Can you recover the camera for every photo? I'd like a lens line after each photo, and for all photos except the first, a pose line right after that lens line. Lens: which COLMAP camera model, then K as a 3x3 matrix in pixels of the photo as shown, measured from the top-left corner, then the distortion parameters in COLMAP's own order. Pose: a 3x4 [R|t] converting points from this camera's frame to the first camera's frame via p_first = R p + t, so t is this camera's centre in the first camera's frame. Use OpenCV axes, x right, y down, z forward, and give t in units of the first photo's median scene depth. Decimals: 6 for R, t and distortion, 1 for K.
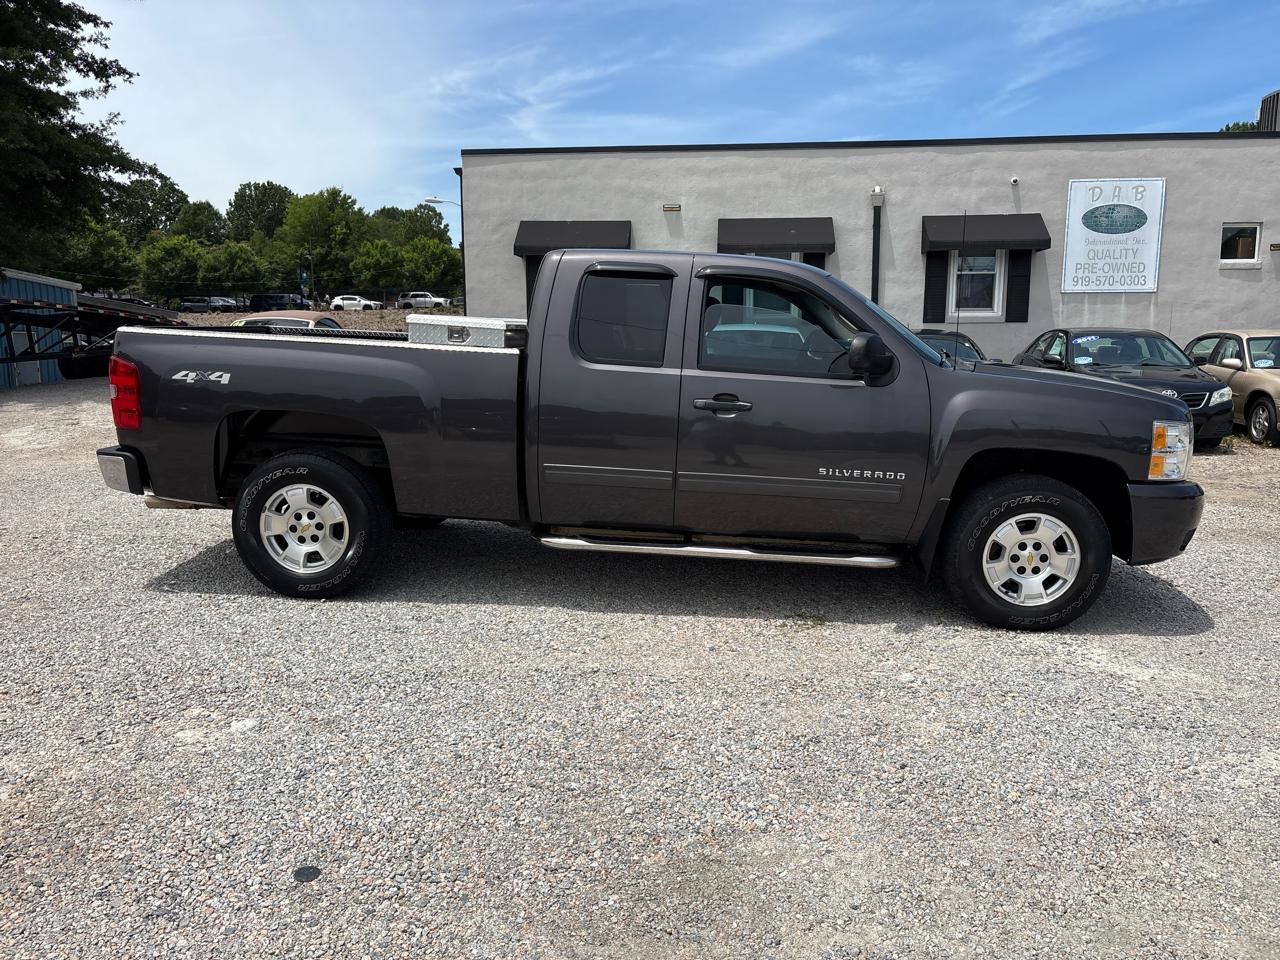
lens RADIAL K [[939.8, 0, 640.0], [0, 939.8, 480.0], [0, 0, 1]] dist [0.021705, -0.004089]
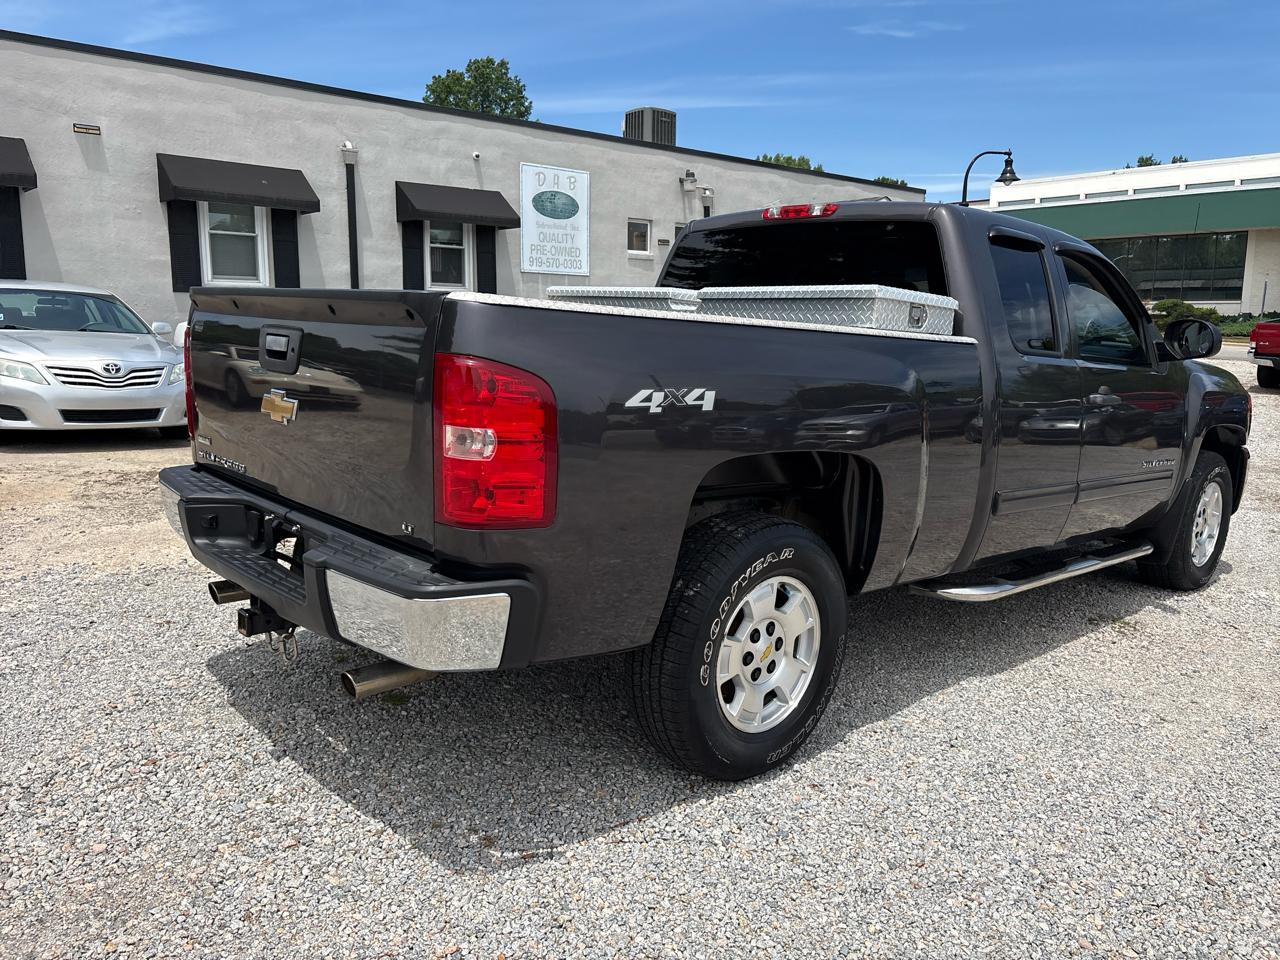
lens RADIAL K [[948.5, 0, 625.6], [0, 948.5, 474.9], [0, 0, 1]] dist [0.043232, -0.039680]
pose [[0.699340, -0.107488, 0.706661, -0.242013], [0.092358, 0.993930, 0.059783, -0.029496], [-0.708797, 0.023457, 0.705022, 0.193818]]
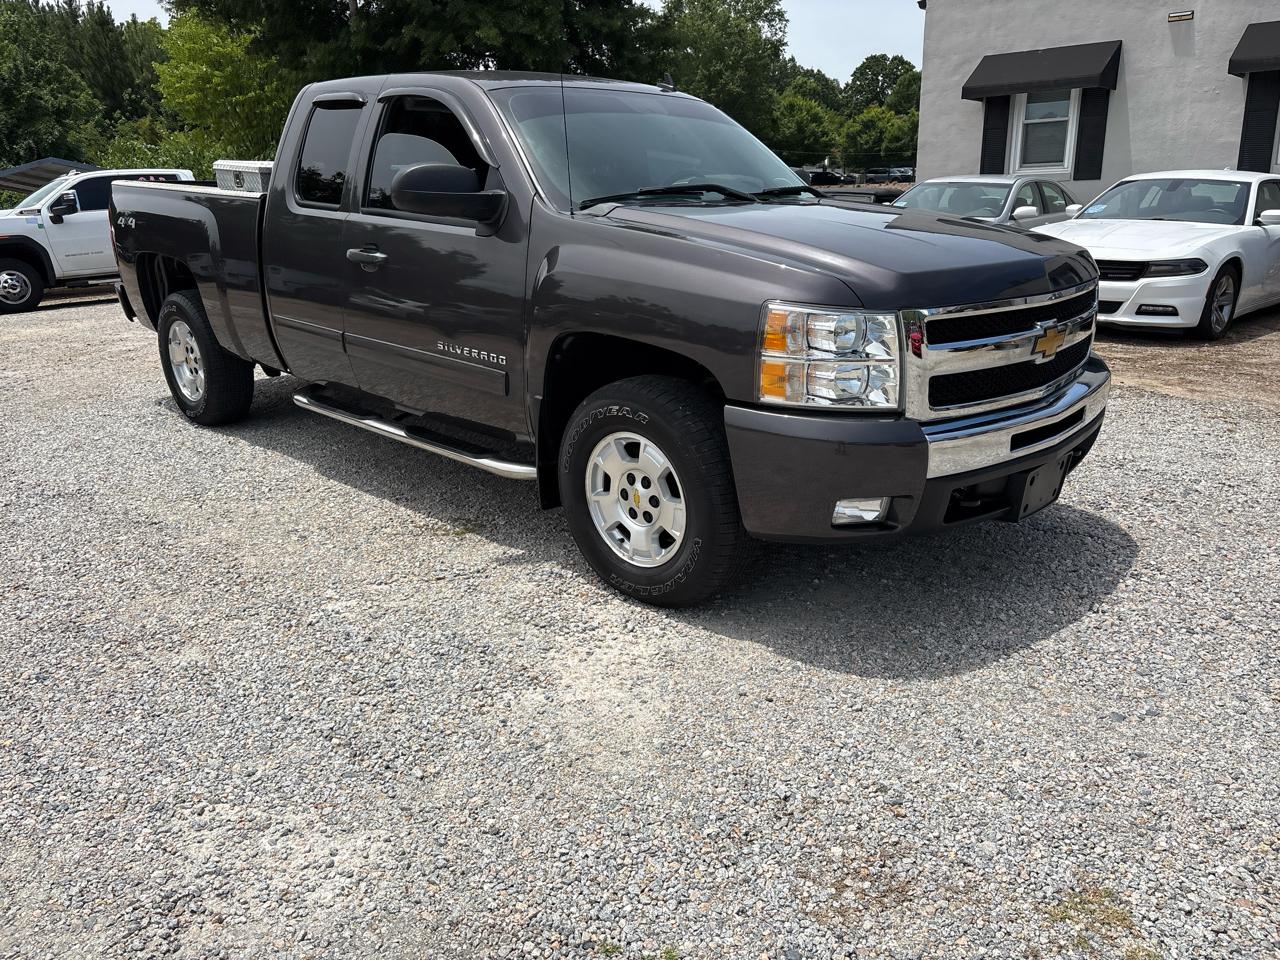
lens RADIAL K [[944.2, 0, 653.0], [0, 944.2, 468.8], [0, 0, 1]] dist [0.038821, -0.045978]
pose [[0.778340, 0.158312, -0.607557, 0.235557], [-0.085506, 0.985400, 0.147225, -0.011080], [0.621994, -0.062641, 0.780512, 0.134518]]
